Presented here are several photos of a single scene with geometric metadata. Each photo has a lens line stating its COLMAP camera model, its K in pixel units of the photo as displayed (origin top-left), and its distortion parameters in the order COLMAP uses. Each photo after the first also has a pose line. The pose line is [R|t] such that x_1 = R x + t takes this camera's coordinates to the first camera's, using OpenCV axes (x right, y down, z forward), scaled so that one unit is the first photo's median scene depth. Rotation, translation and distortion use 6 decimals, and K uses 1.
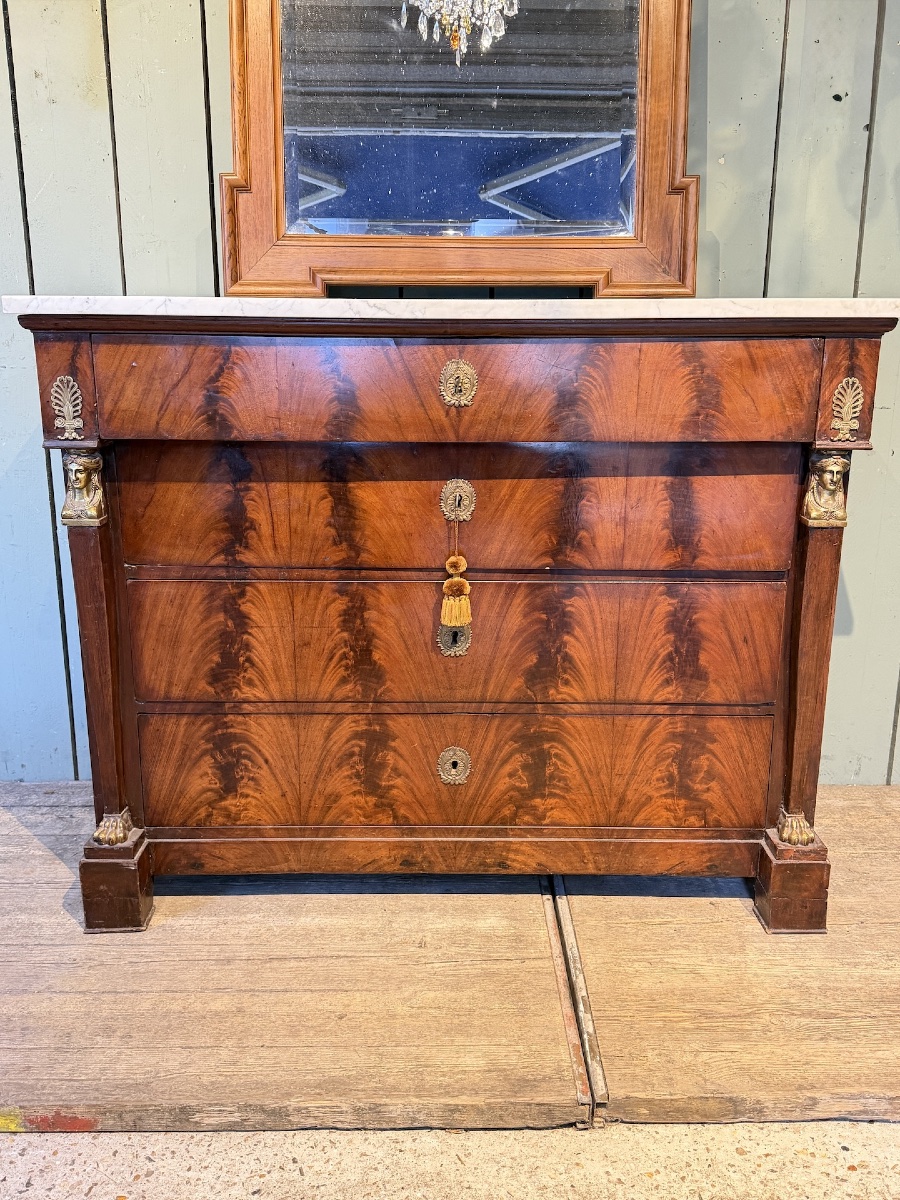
lens RADIAL K [[1065.8, 0, 454.2], [0, 1065.8, 605.6], [0, 0, 1]] dist [0.086761, -0.016173]
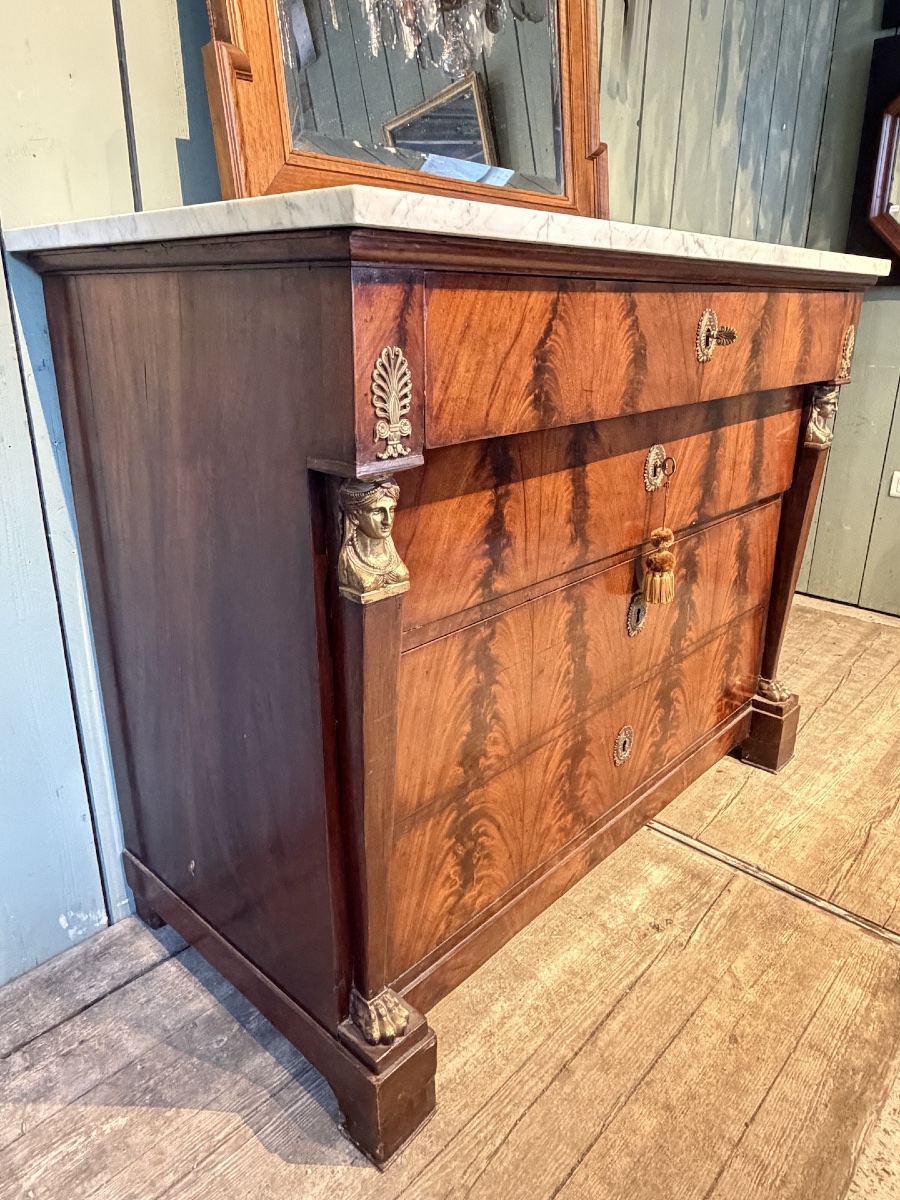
lens RADIAL K [[816.3, 0, 456.2], [0, 816.3, 589.4], [0, 0, 1]] dist [-0.001694, 0.006163]
pose [[0.676550, -0.243229, 0.695068, -0.612286], [0.182566, 0.969811, 0.161670, -0.139877], [-0.713407, 0.017518, 0.700531, 0.624900]]
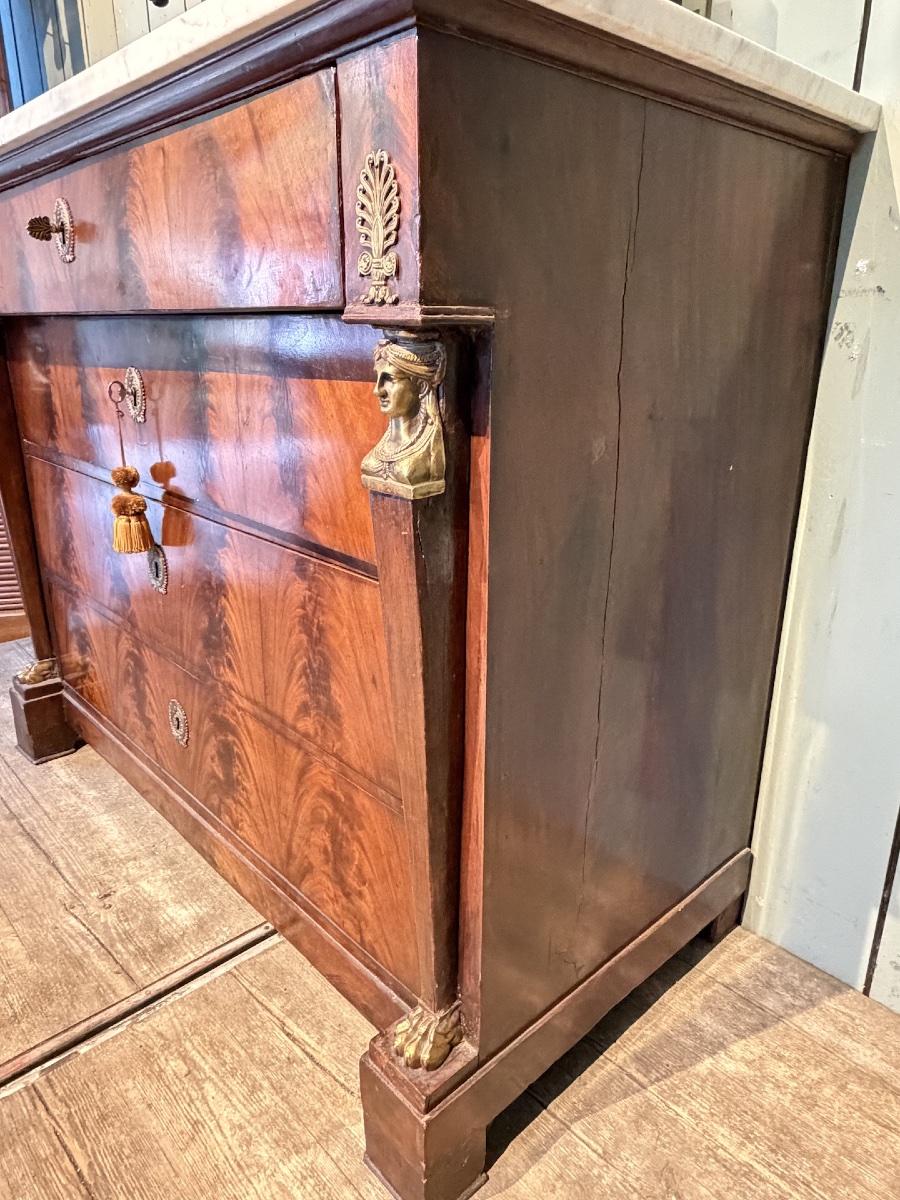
lens RADIAL K [[816.3, 0, 452.8], [0, 816.3, 593.6], [0, 0, 1]] dist [-0.001694, 0.006163]
pose [[0.674376, 0.231812, -0.701057, 0.606479], [-0.197766, 0.971459, 0.130984, -0.080005], [0.711411, 0.050312, 0.700973, 0.737418]]
